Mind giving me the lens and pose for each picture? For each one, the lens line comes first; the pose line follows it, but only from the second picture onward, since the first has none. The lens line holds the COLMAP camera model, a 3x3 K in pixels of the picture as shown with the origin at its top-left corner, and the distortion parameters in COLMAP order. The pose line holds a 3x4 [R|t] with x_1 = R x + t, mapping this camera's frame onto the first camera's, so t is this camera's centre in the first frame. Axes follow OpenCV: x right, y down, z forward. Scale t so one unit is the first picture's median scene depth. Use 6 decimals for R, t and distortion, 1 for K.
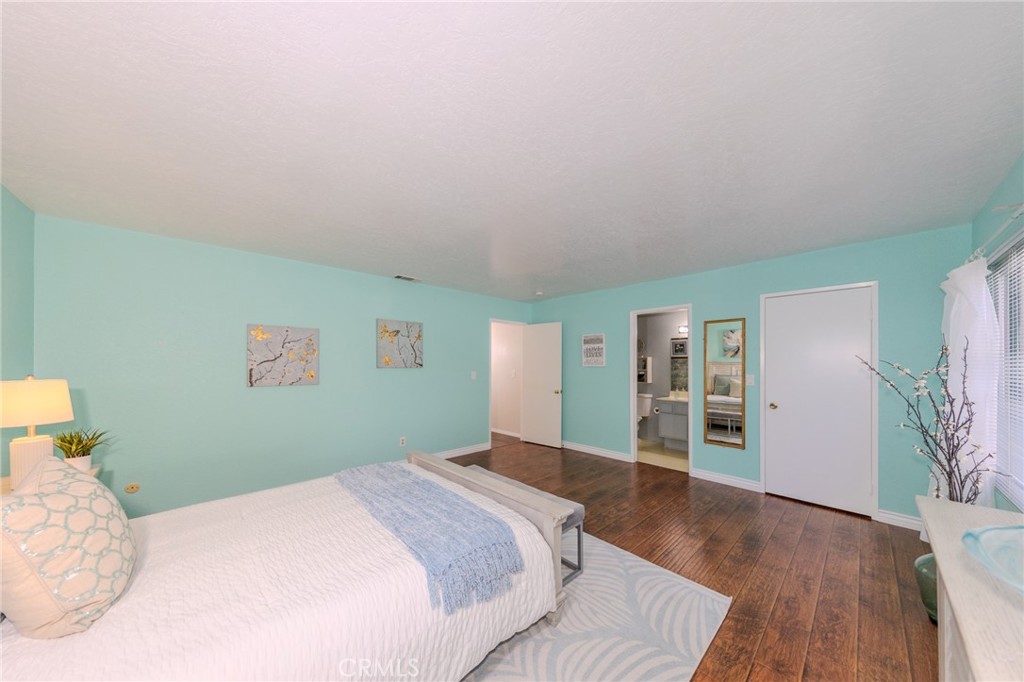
lens RADIAL K [[334.4, 0, 532.8], [0, 334.4, 358.7], [0, 0, 1]] dist [0.002671, -0.000017]
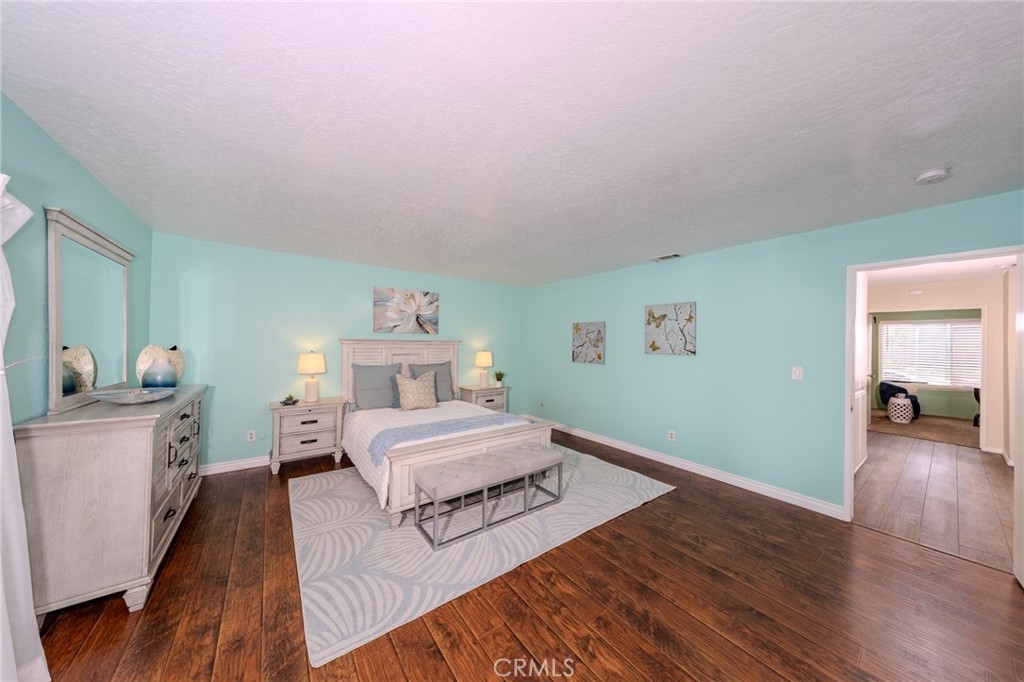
lens RADIAL K [[334.4, 0, 513.3], [0, 334.4, 342.3], [0, 0, 1]] dist [0.002671, -0.000017]
pose [[-0.171071, -0.001918, -0.985257, 0.790949], [0.002079, 0.999995, -0.002308, -0.006789], [0.985256, -0.002443, -0.171066, 0.989885]]
